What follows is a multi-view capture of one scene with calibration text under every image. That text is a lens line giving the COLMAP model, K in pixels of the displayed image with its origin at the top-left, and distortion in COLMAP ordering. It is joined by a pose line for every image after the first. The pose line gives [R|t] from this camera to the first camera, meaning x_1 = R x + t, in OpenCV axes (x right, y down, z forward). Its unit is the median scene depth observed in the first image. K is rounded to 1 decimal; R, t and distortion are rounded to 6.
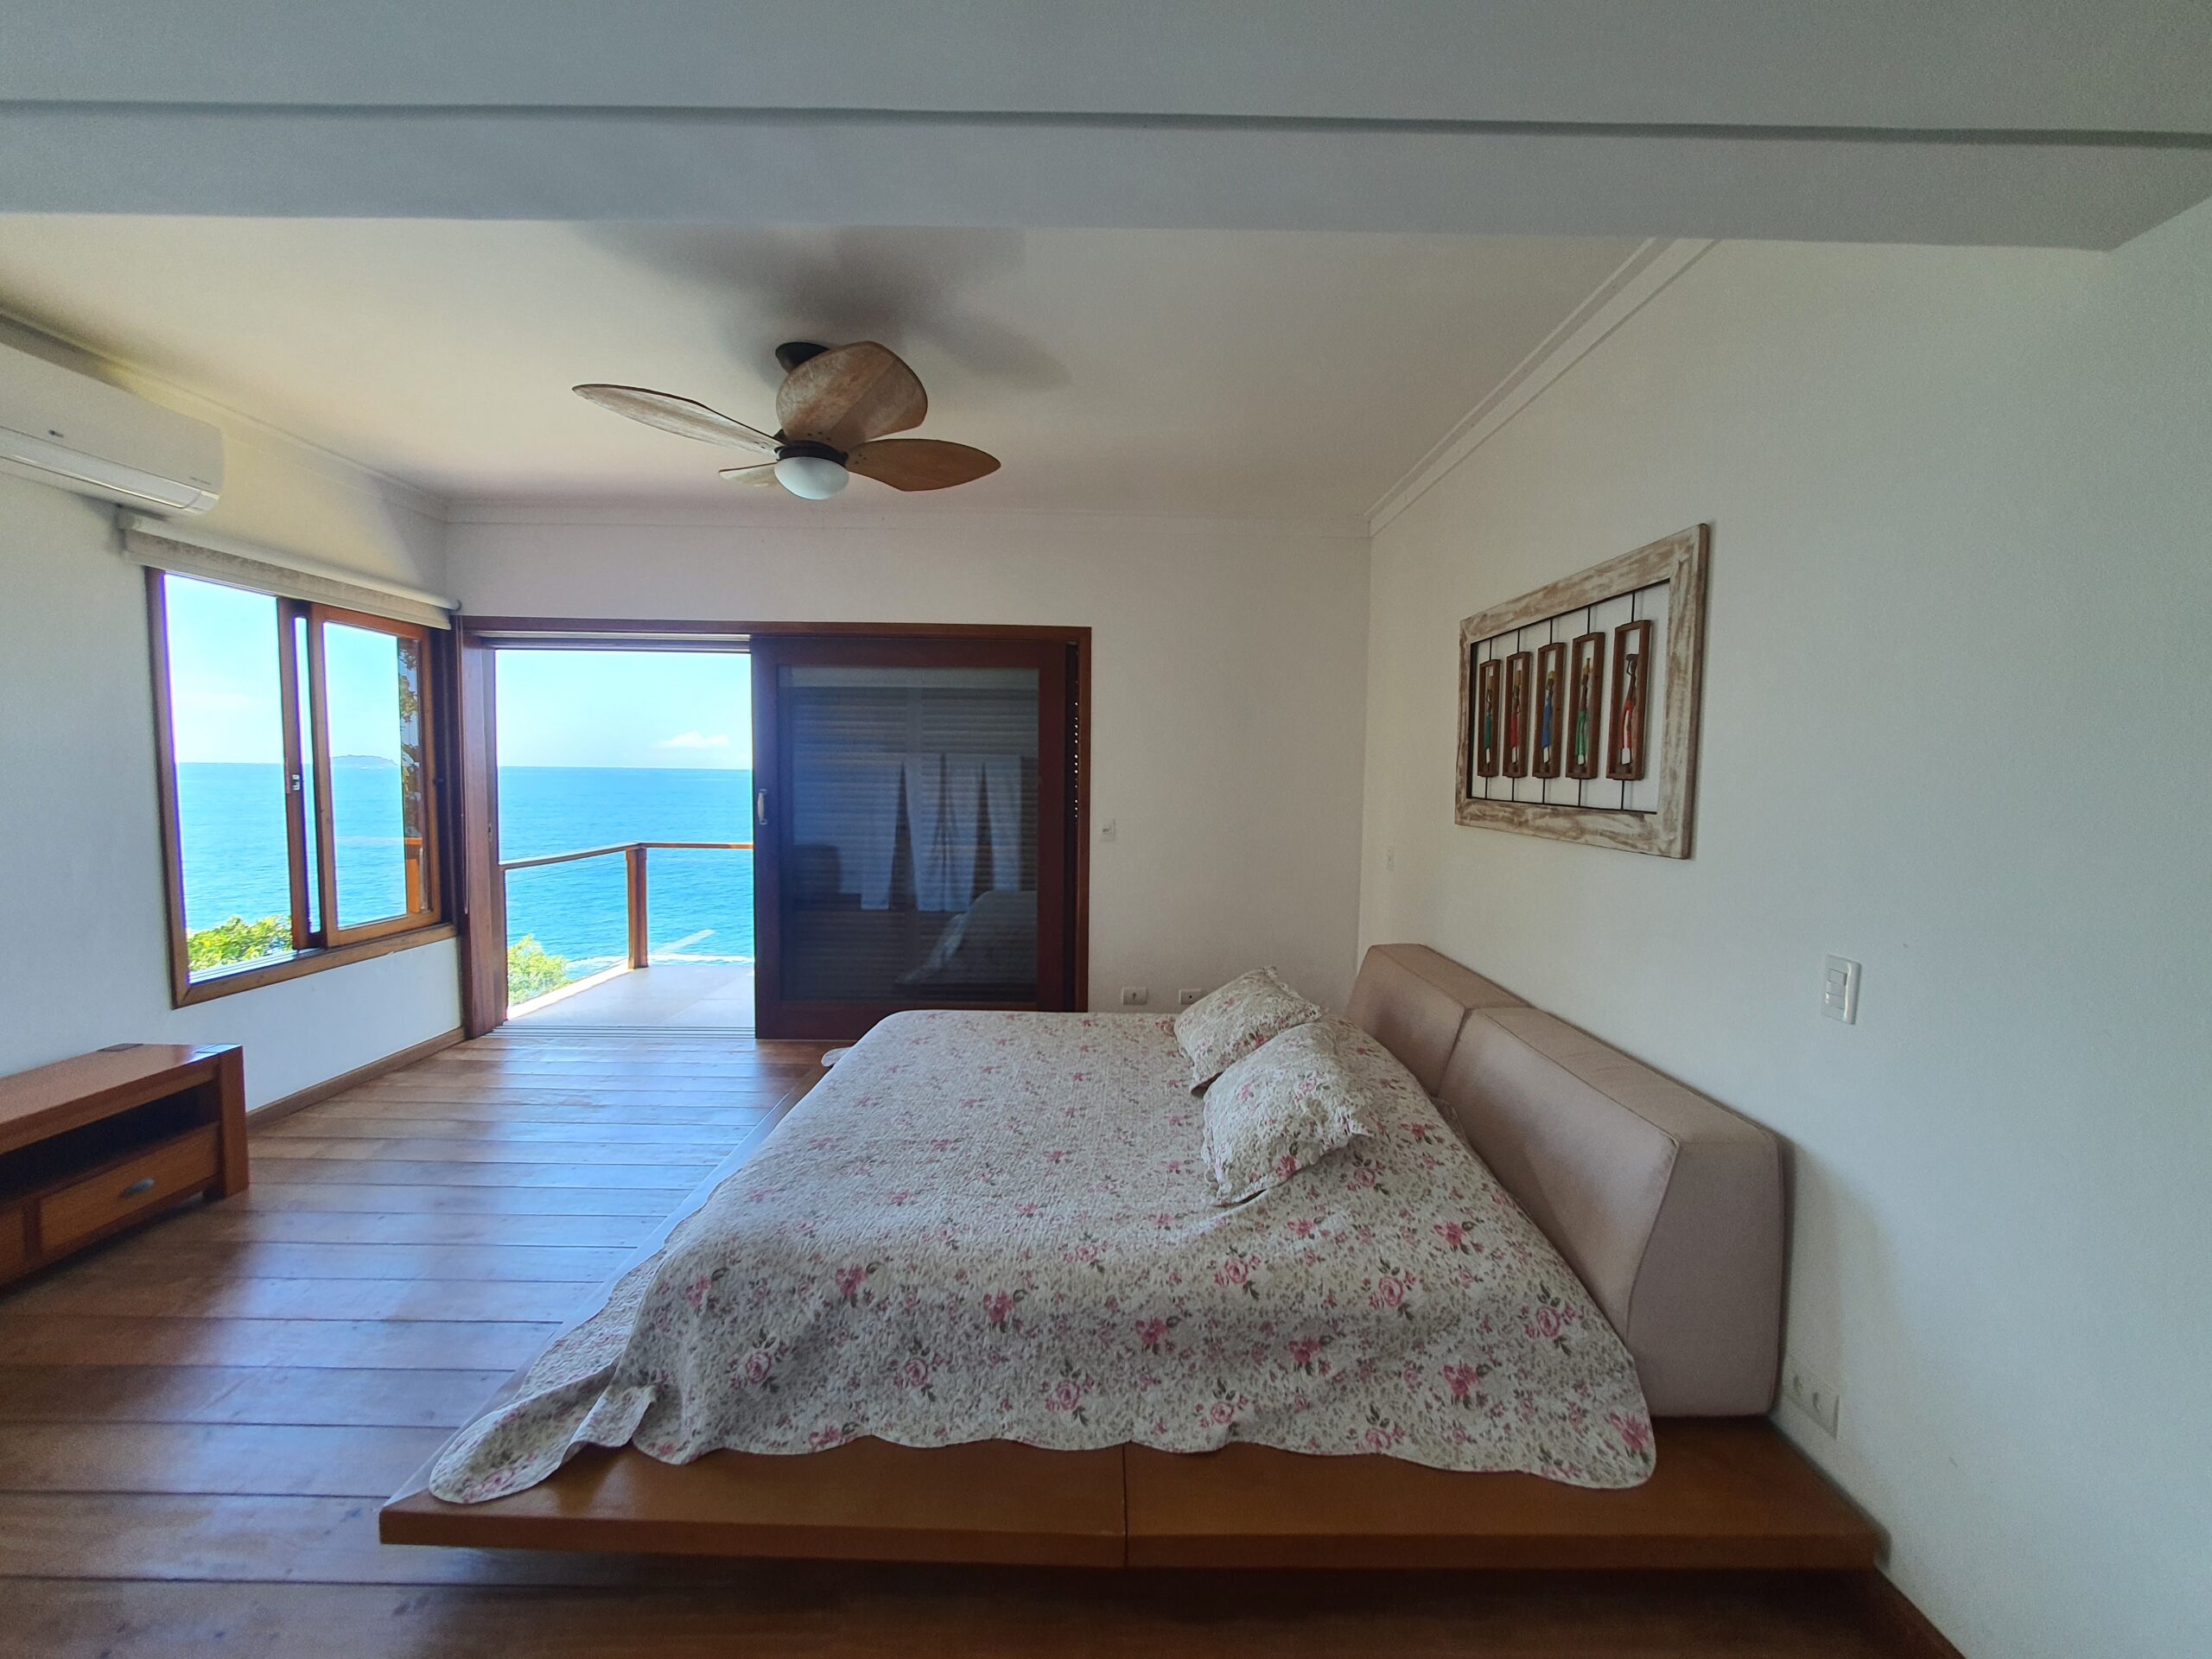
lens RADIAL K [[853.3, 0, 1106.0], [0, 853.3, 829.5], [0, 0, 1]] dist [-0.021523, -0.000097]
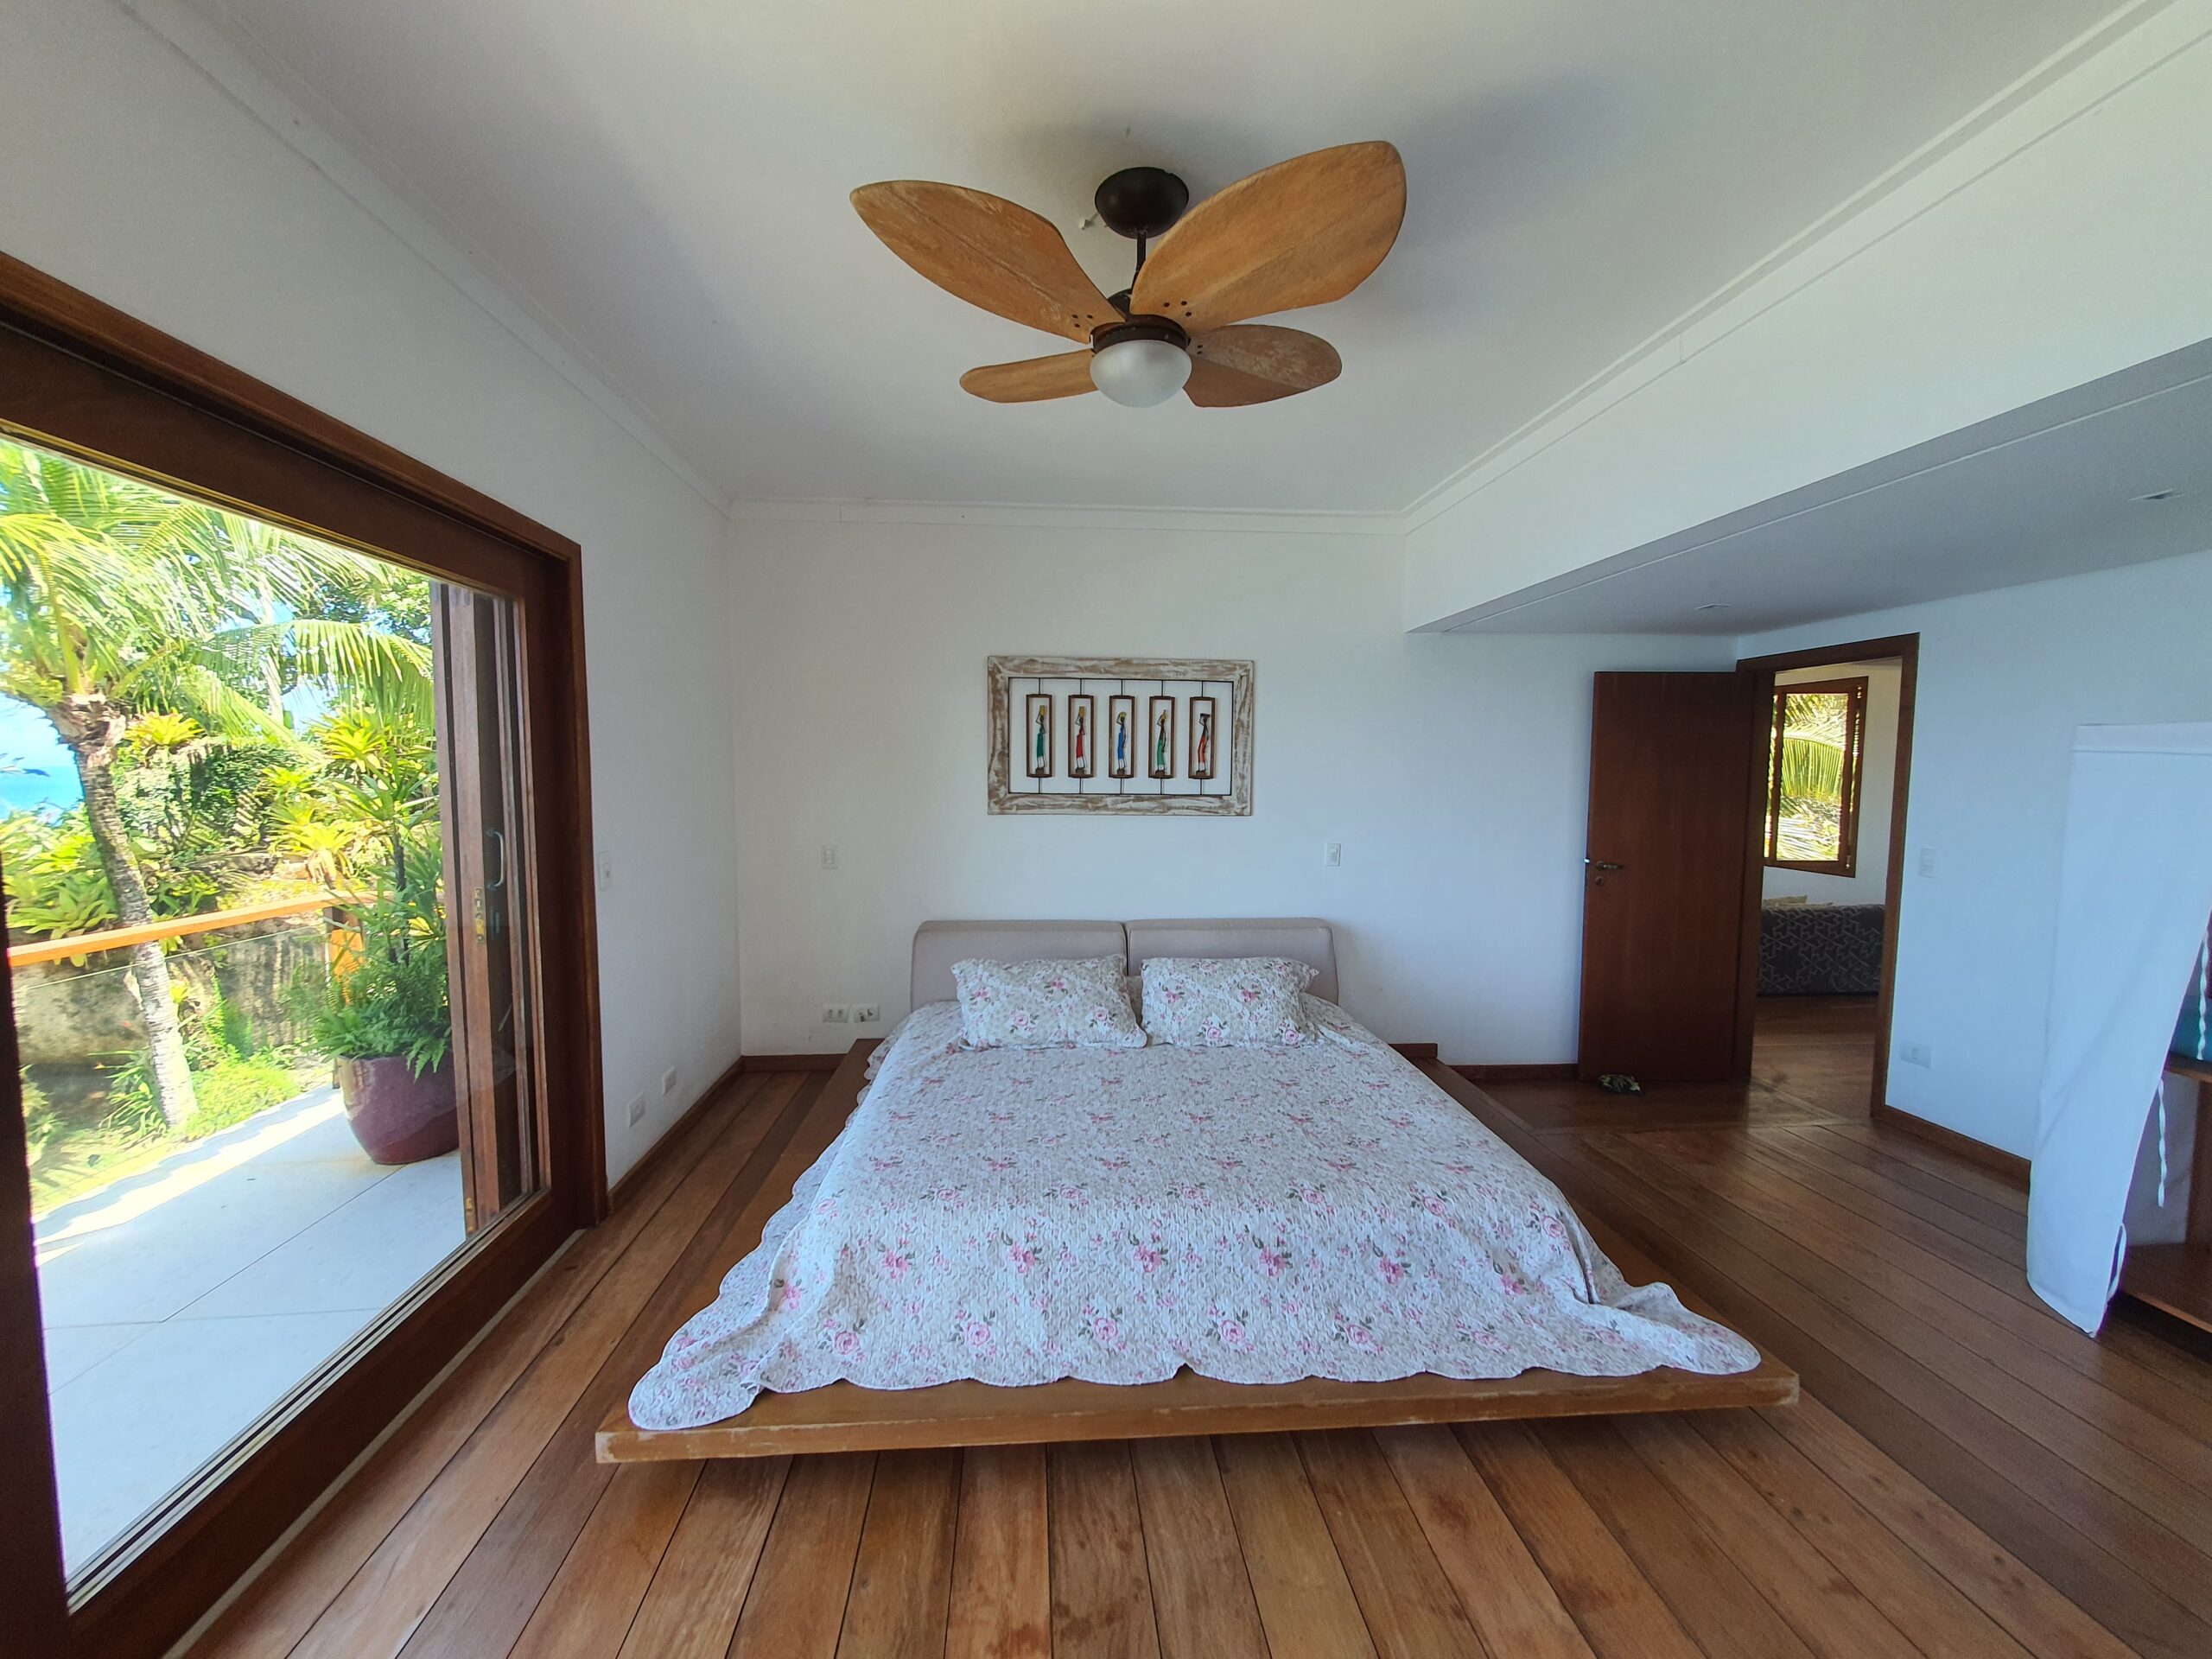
lens RADIAL K [[874.8, 0, 1065.0], [0, 874.8, 830.4], [0, 0, 1]] dist [-0.022811, -0.000342]
pose [[-0.046847, -0.081458, 0.995575, -1.365748], [0.062286, 0.994492, 0.084300, -0.130367], [-0.996958, 0.065960, -0.041515, 1.415177]]
